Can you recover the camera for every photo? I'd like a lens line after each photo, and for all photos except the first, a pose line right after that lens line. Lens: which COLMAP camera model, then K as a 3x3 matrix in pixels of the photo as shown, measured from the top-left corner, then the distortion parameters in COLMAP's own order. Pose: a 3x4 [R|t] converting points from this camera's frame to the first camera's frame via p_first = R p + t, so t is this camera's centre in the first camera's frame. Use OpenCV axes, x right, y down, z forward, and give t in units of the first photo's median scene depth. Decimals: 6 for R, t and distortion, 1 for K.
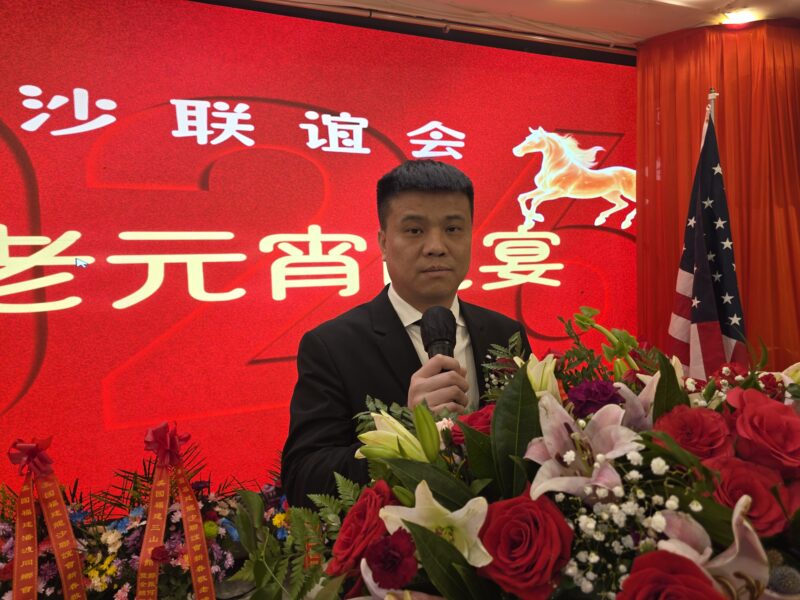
lens RADIAL K [[534.3, 0, 396.2], [0, 534.3, 294.7], [0, 0, 1]] dist [0.055778, -0.059835]
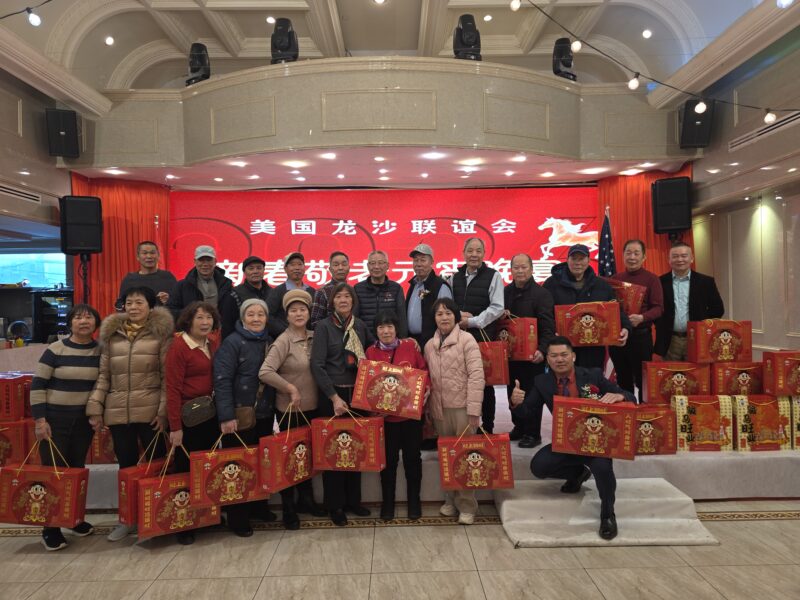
lens RADIAL K [[534.3, 0, 402.4], [0, 534.3, 301.3], [0, 0, 1]] dist [0.055778, -0.059835]
pose [[0.927051, 0.021839, -0.374298, 0.704215], [-0.036834, 0.998778, -0.032953, 0.215645], [0.373121, 0.044336, 0.926723, -1.866598]]
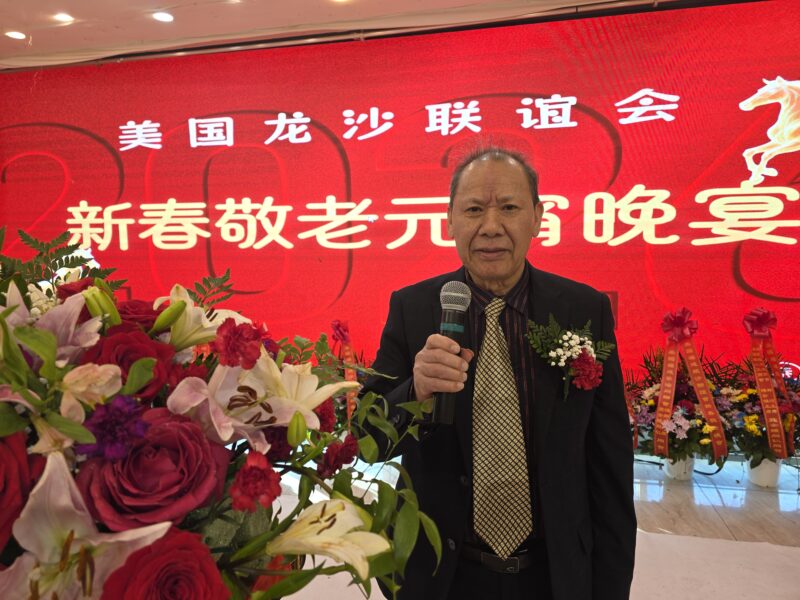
lens RADIAL K [[534.3, 0, 402.6], [0, 534.3, 286.4], [0, 0, 1]] dist [0.055778, -0.059835]
pose [[0.814739, 0.070141, -0.575570, 0.381484], [-0.041481, 0.997164, 0.062801, 0.034120], [0.578342, -0.027291, 0.815338, -0.222641]]
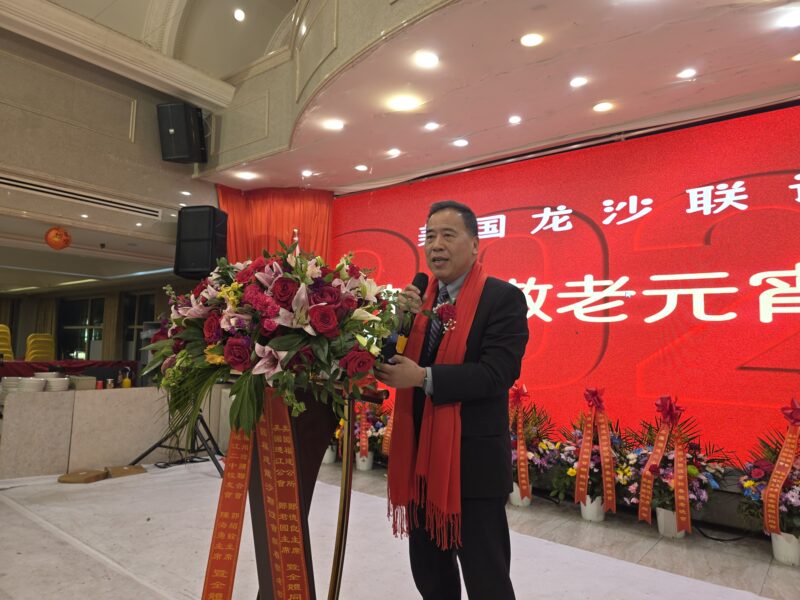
lens RADIAL K [[534.3, 0, 402.1], [0, 534.3, 296.5], [0, 0, 1]] dist [0.055778, -0.059835]
pose [[0.481177, -0.032648, -0.876015, 0.516034], [-0.090631, 0.992098, -0.086756, 0.144565], [0.871926, 0.121139, 0.474416, -0.396007]]
